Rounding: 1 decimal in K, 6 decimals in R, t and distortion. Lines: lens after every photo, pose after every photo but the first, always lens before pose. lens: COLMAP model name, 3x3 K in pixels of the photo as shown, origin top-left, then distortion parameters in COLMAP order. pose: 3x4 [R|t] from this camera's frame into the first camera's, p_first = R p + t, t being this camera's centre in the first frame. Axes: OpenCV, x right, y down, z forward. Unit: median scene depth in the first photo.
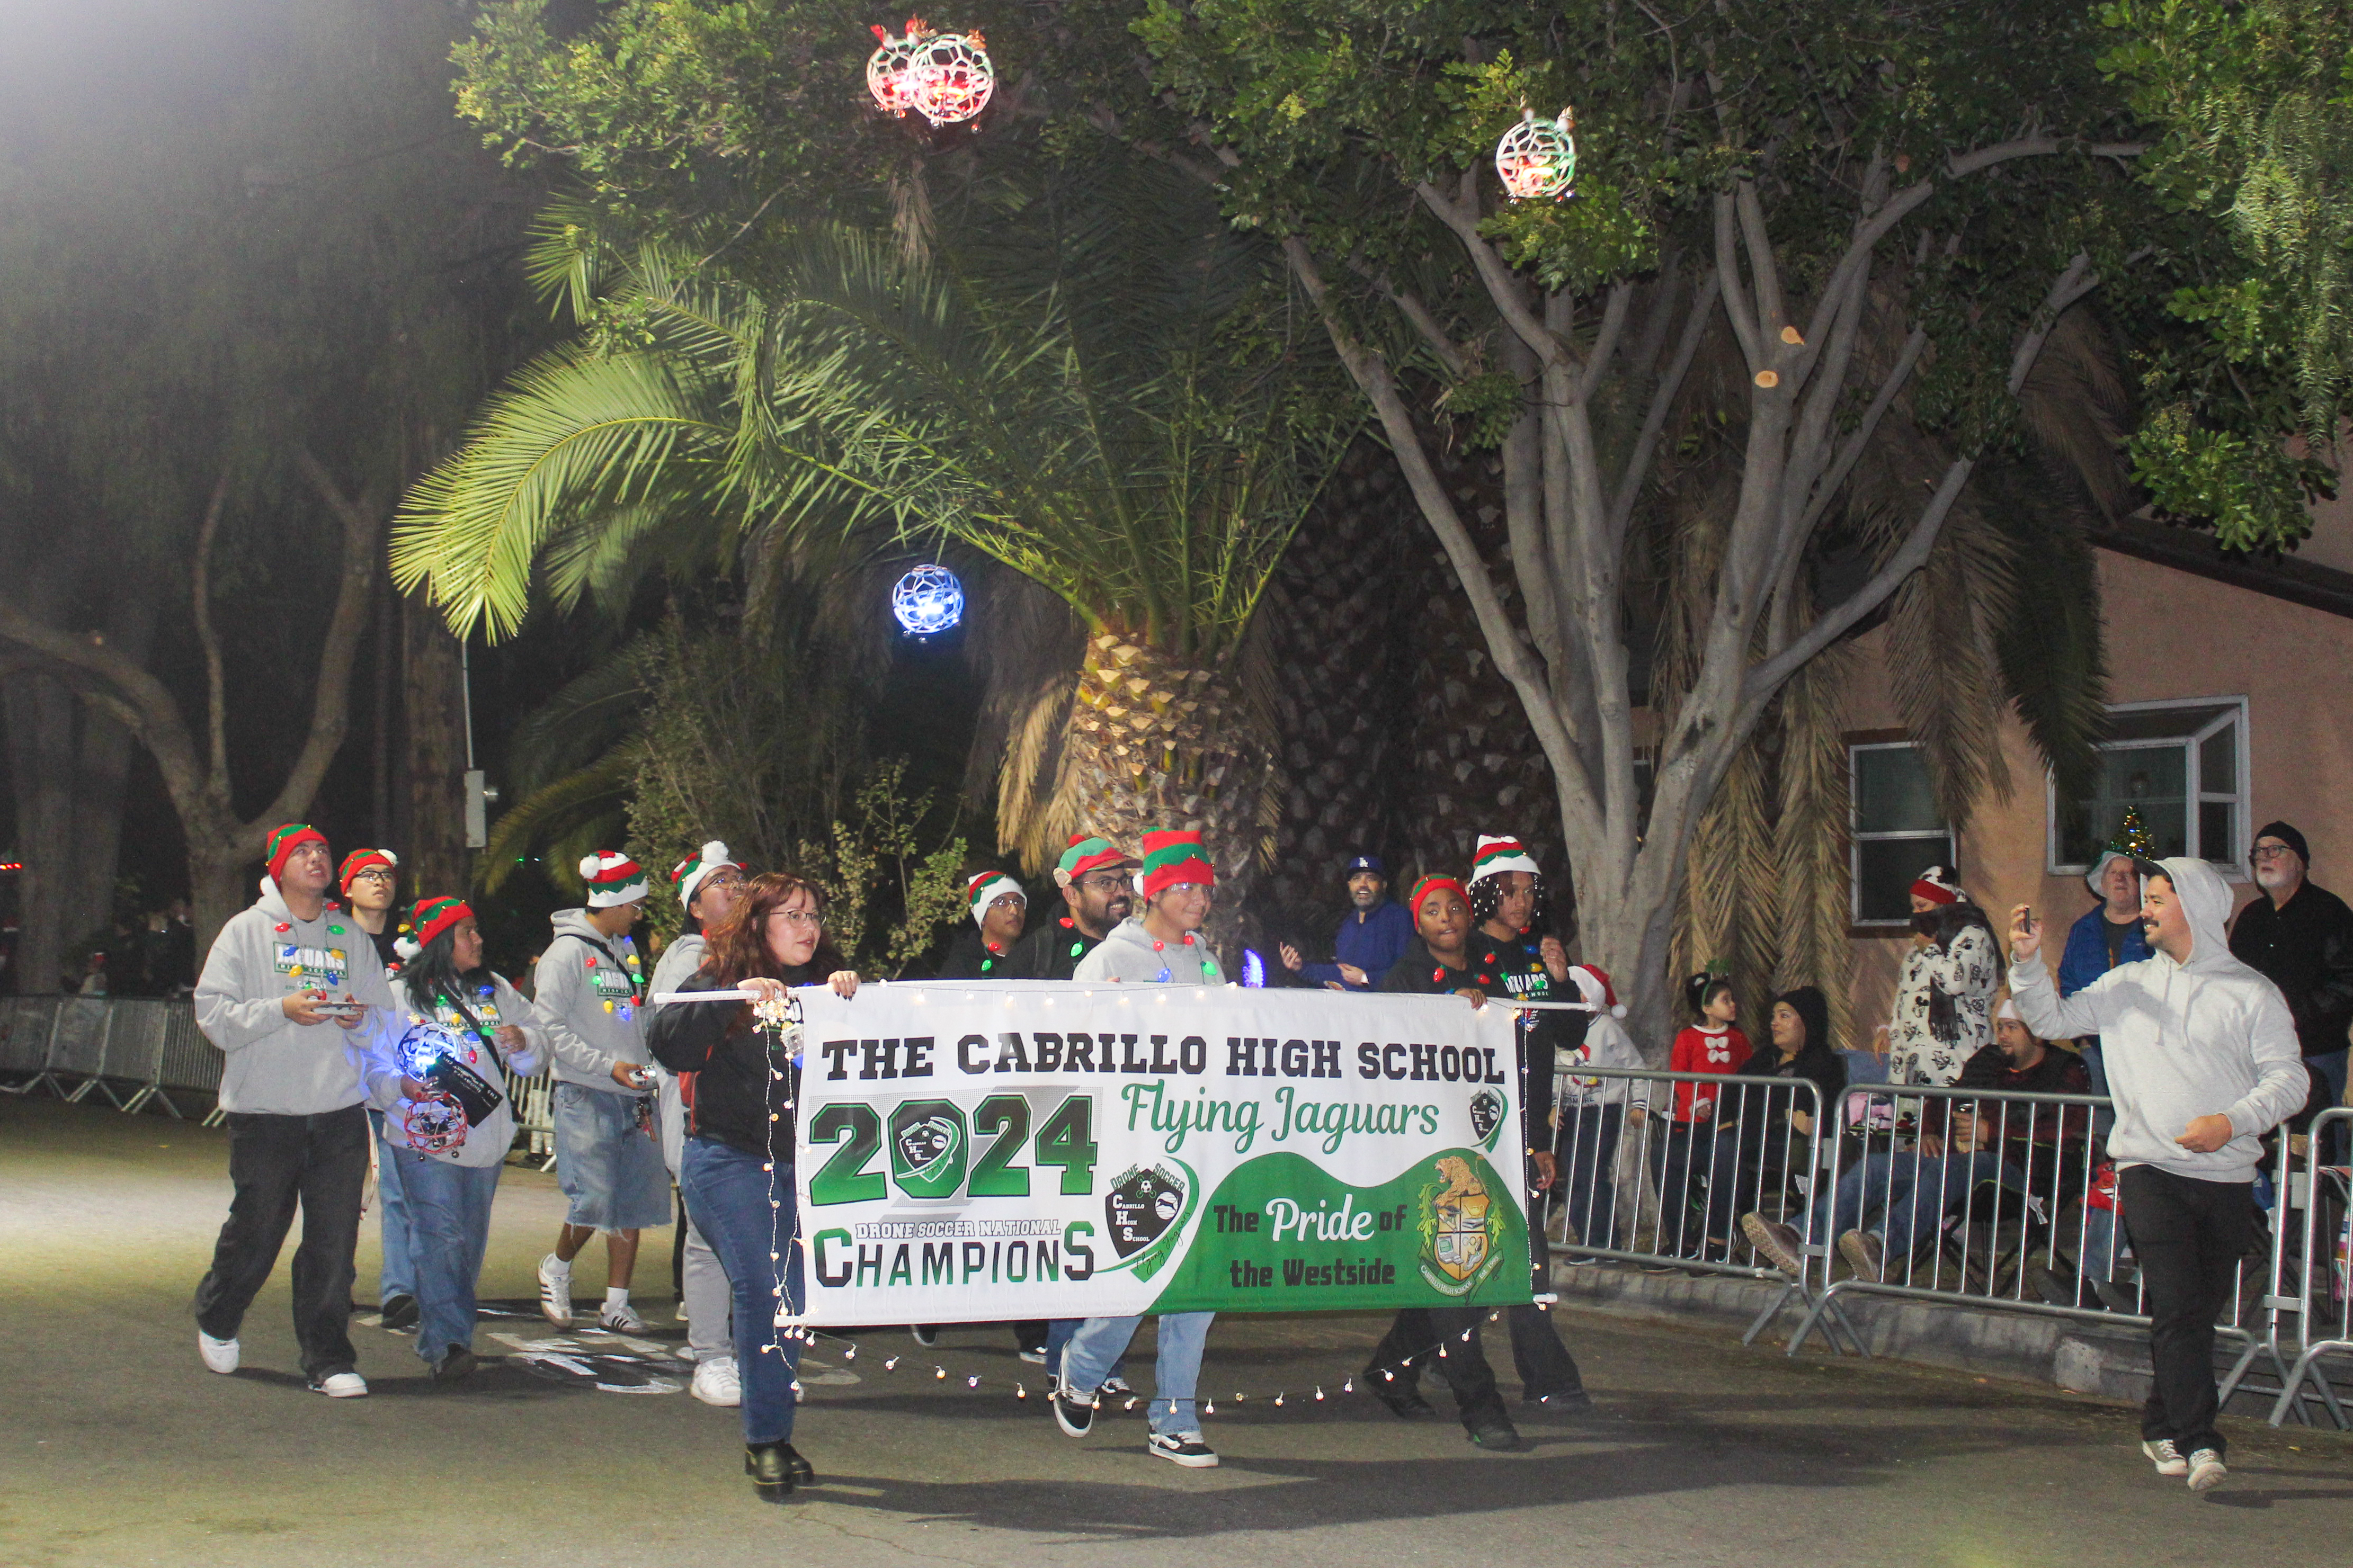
lens RADIAL K [[3238.2, 0, 1104.1], [0, 3238.2, 786.6], [0, 0, 1]] dist [-0.106411, -0.000237]
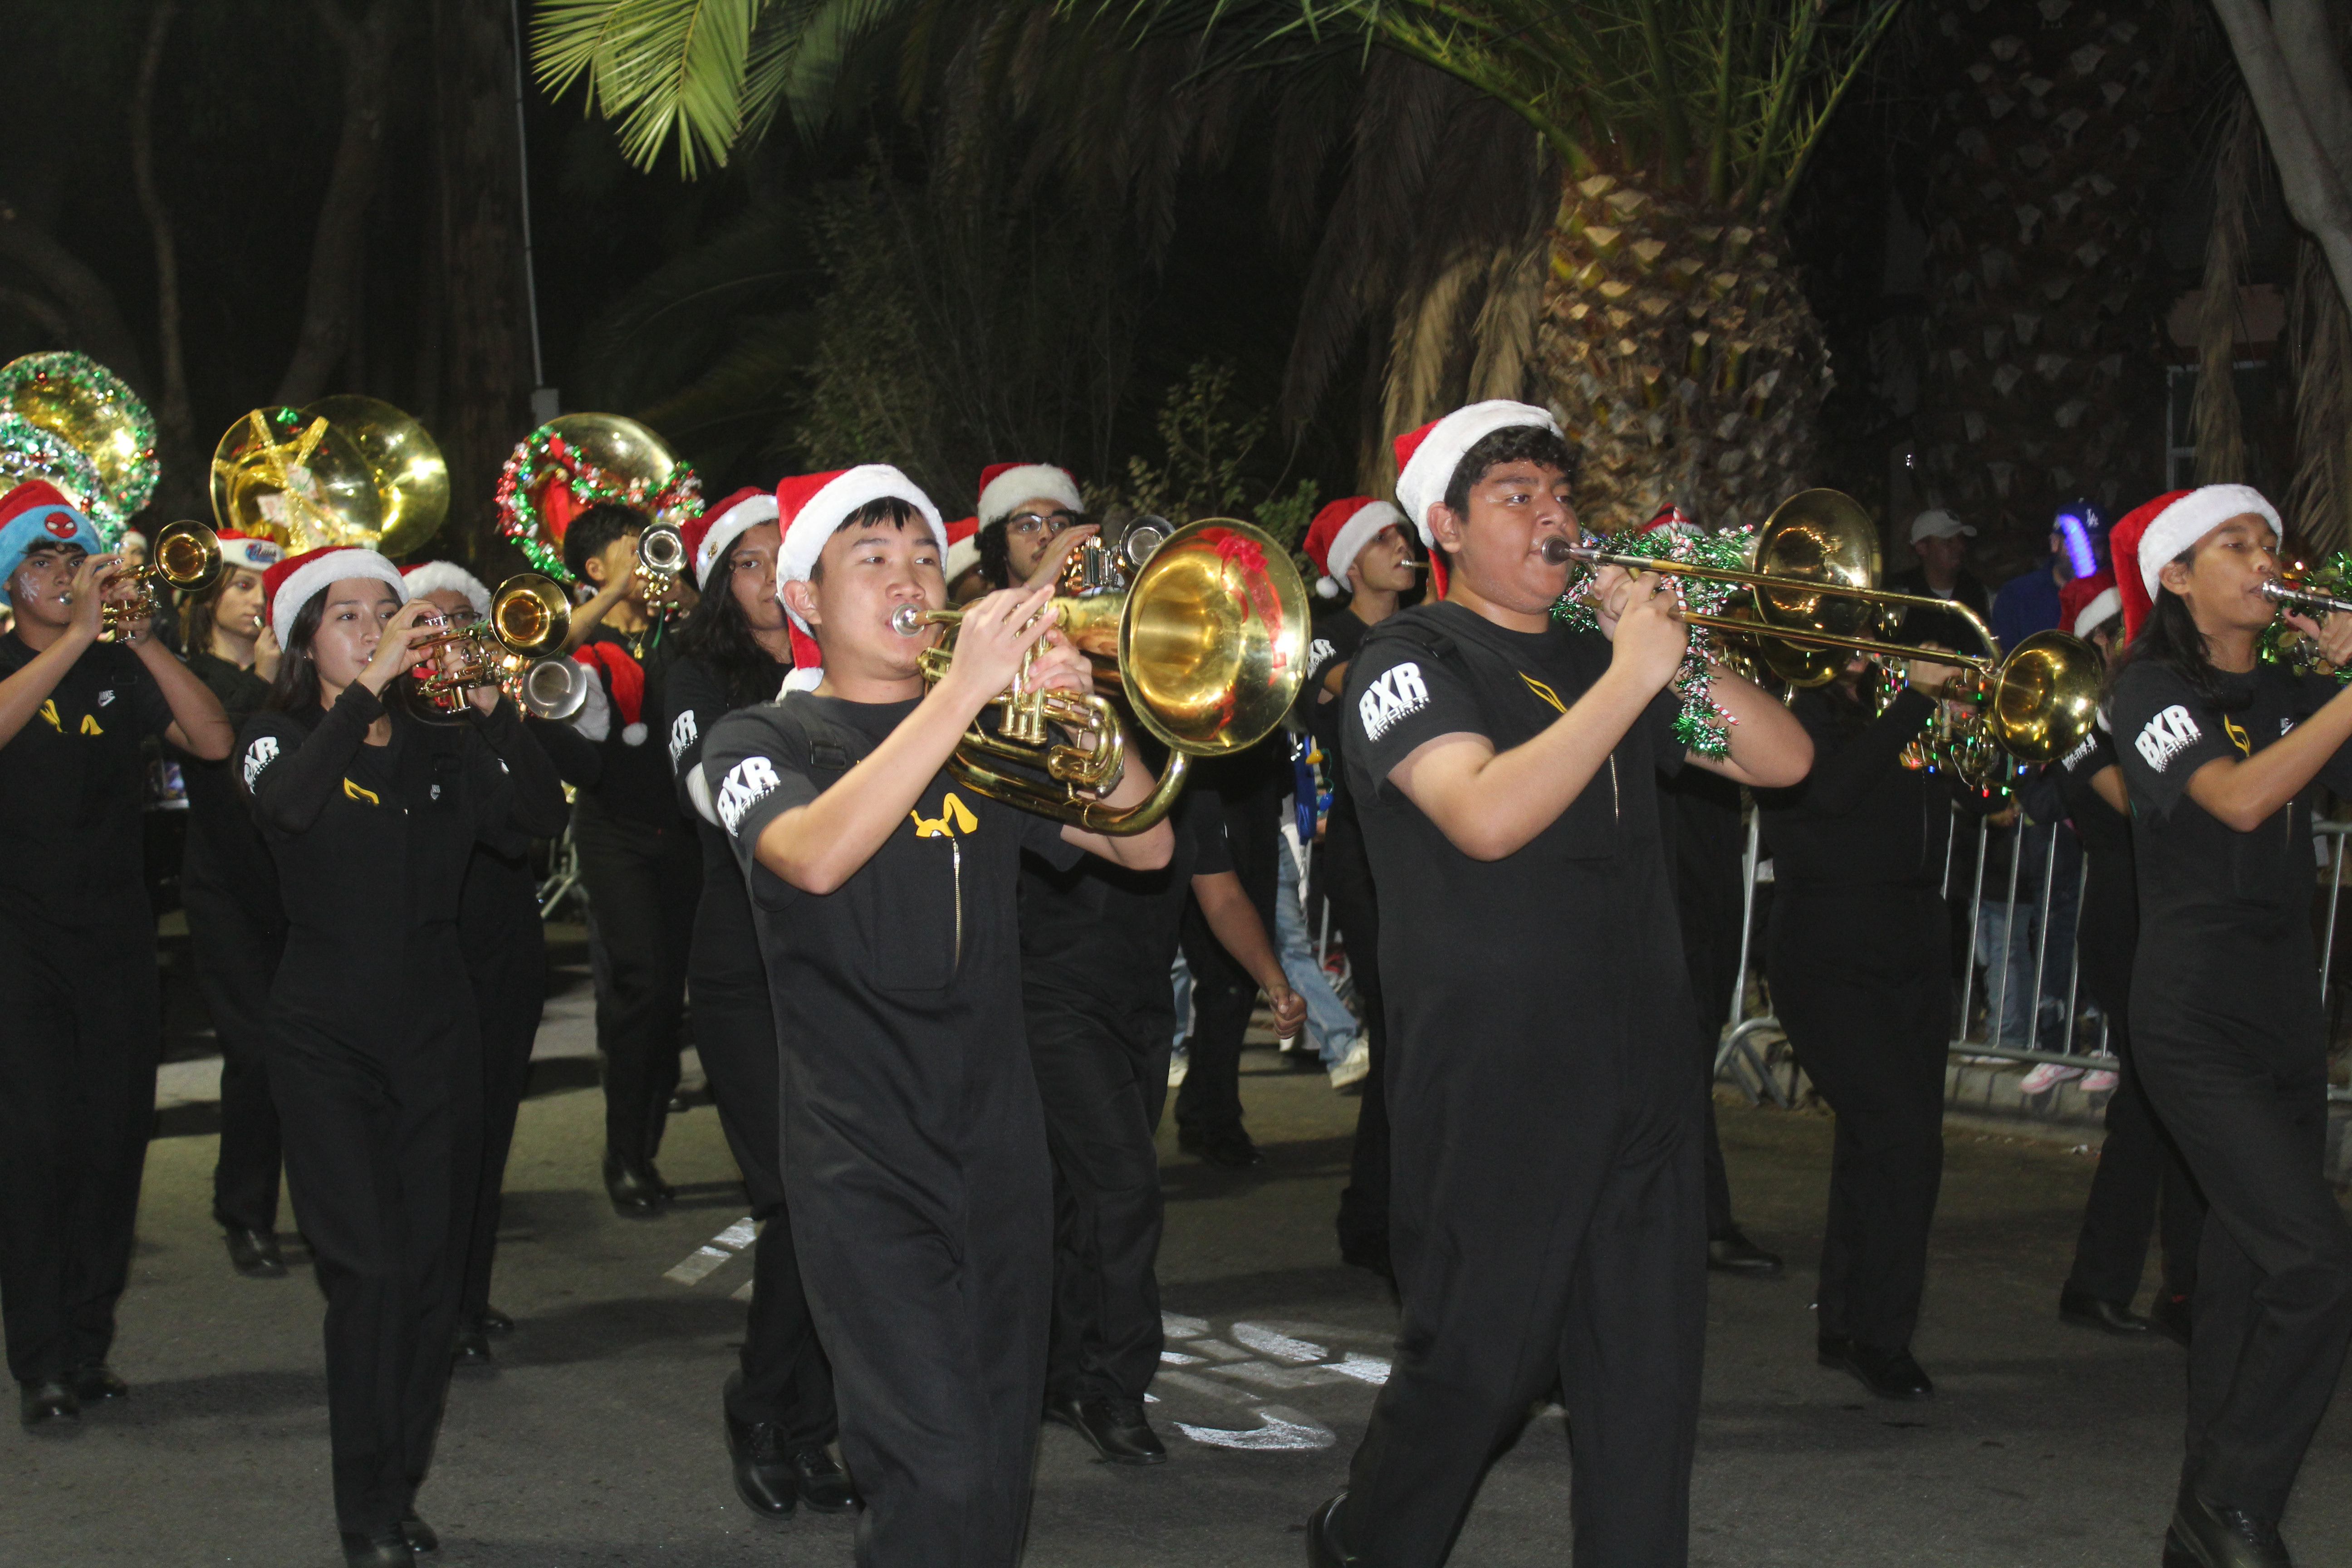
lens RADIAL K [[3726.7, 0, 1176.0], [0, 3726.7, 784.0], [0, 0, 1]] dist [0.121660, -0.886868]
pose [[0.999794, -0.006340, 0.019300, -0.103567], [0.004418, 0.995171, 0.098059, 0.002698], [-0.019829, -0.097954, 0.994993, 0.214951]]
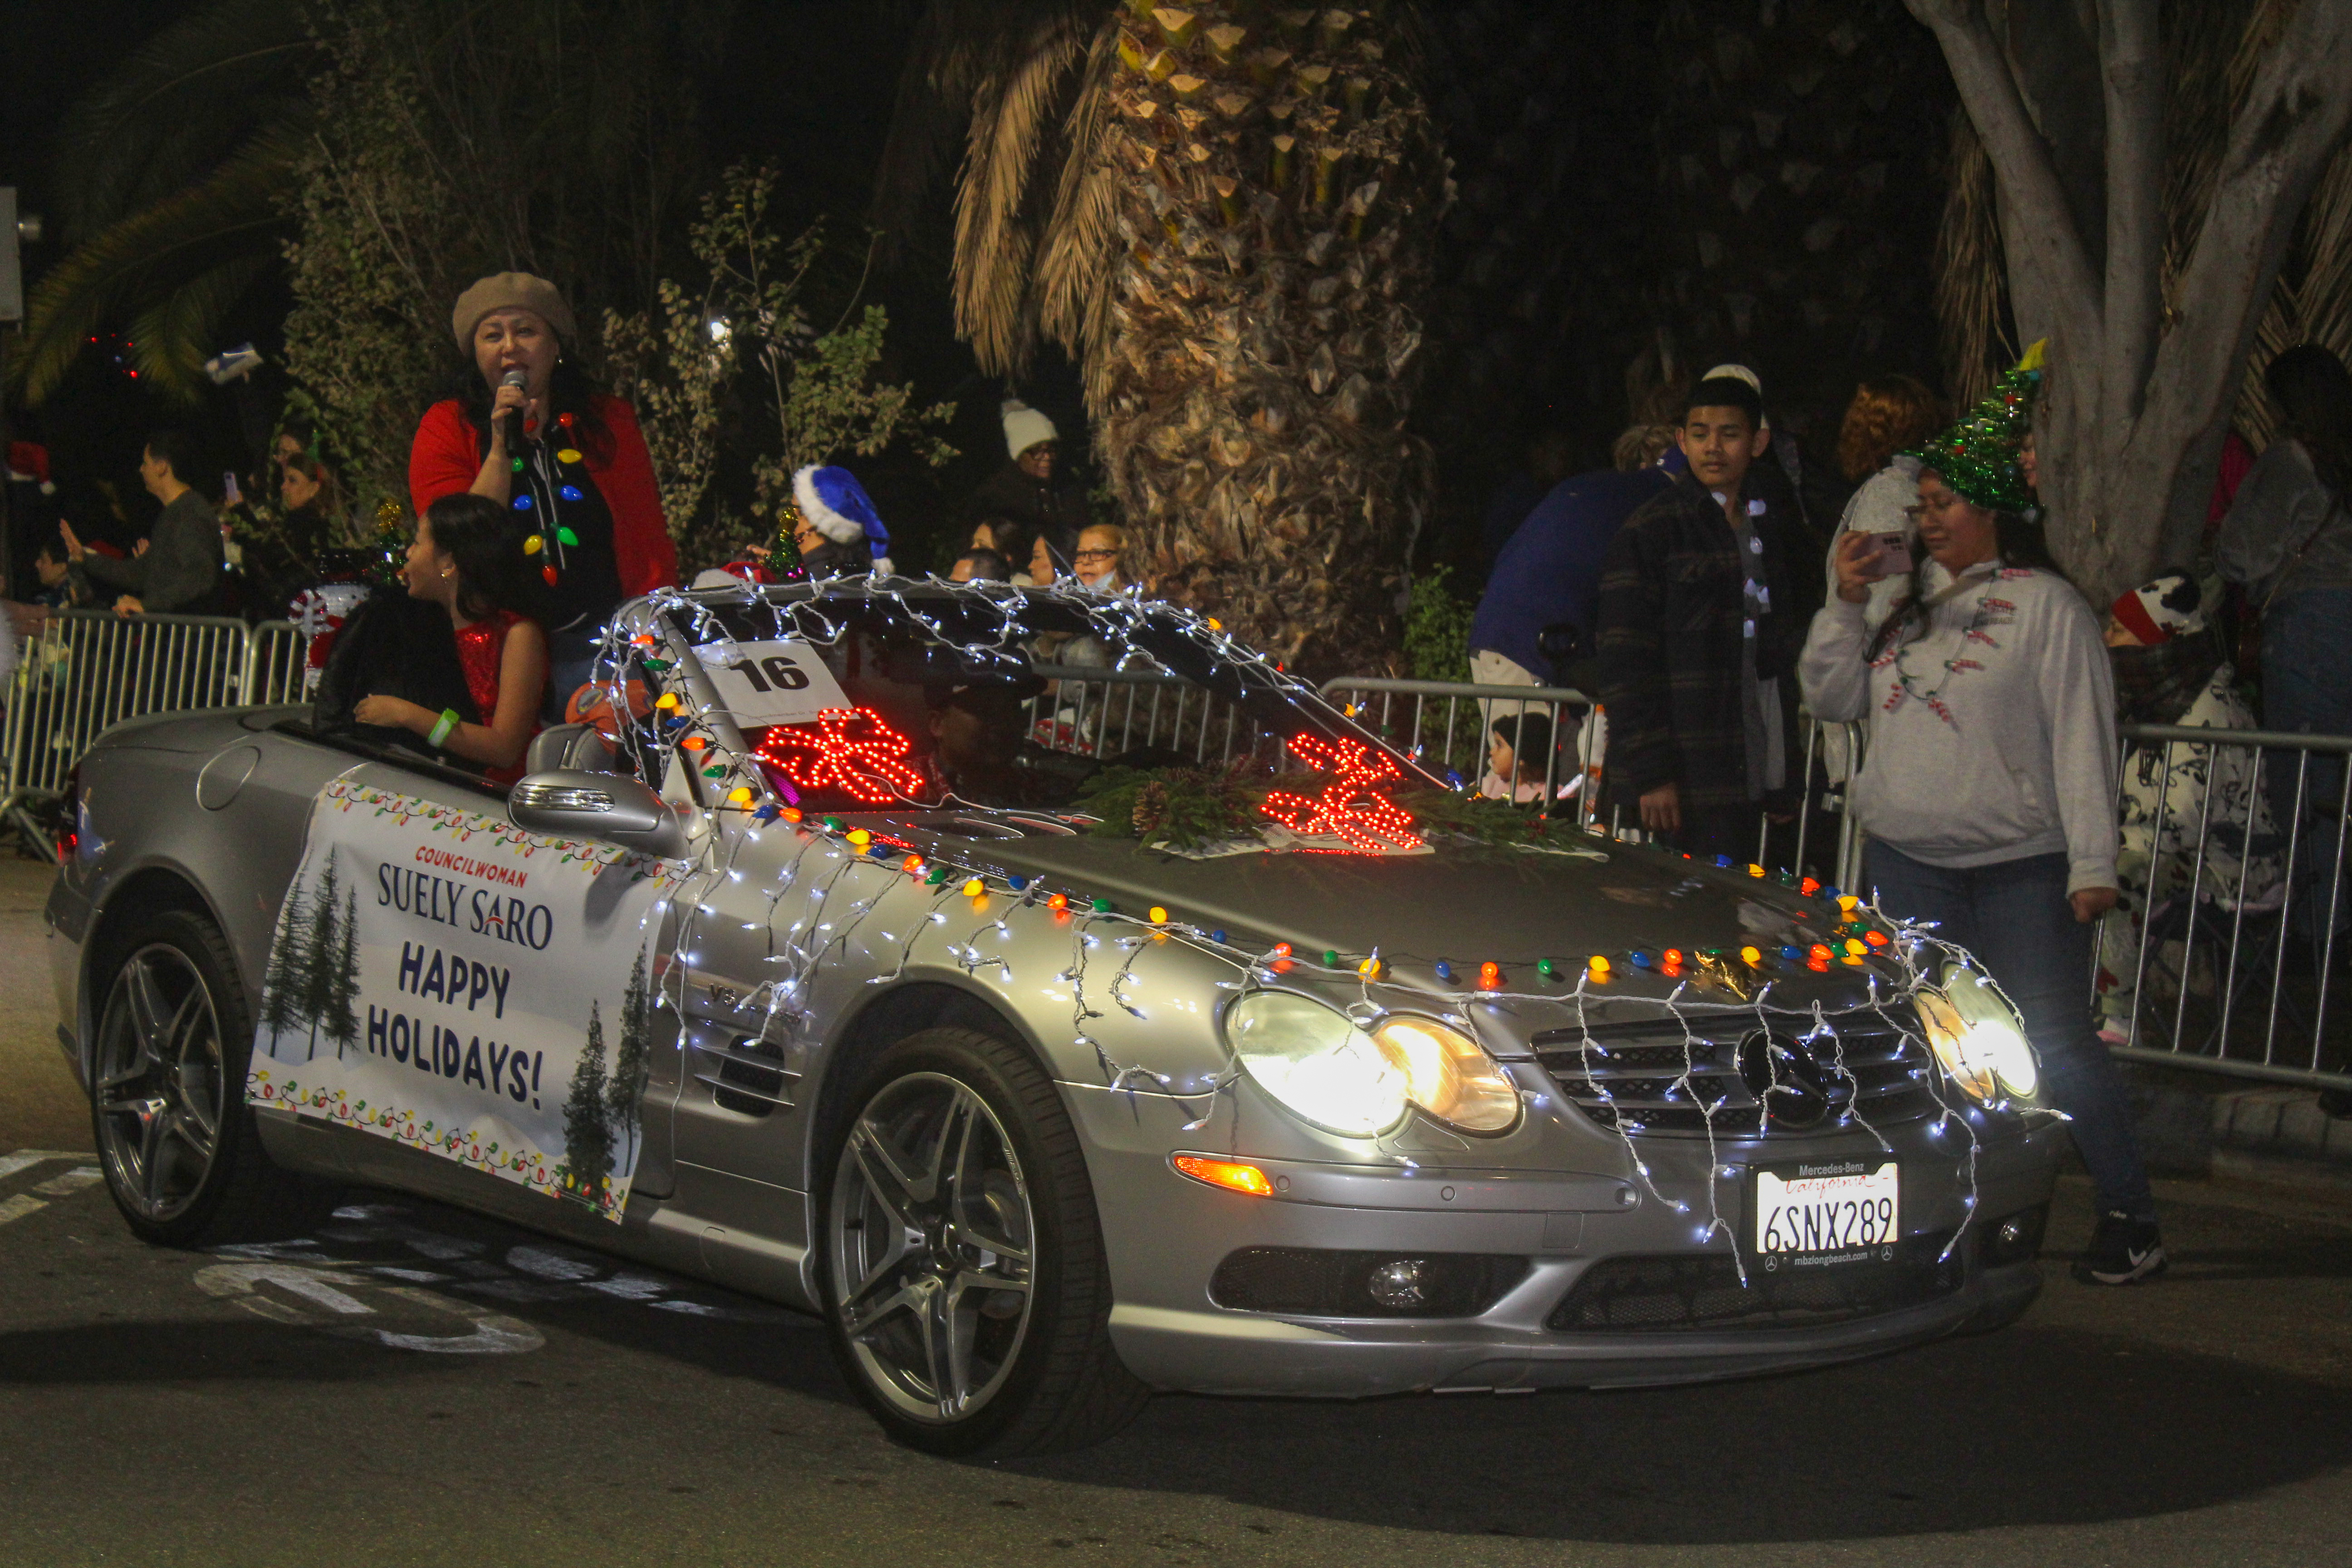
lens RADIAL K [[5045.9, 0, 1176.0], [0, 5045.9, 784.0], [0, 0, 1]] dist [0.096582, -0.453063]
pose [[0.998989, -0.003351, 0.044839, -0.038171], [-0.001619, 0.993893, 0.110340, 0.001034], [-0.044935, -0.110301, 0.992882, 0.109785]]
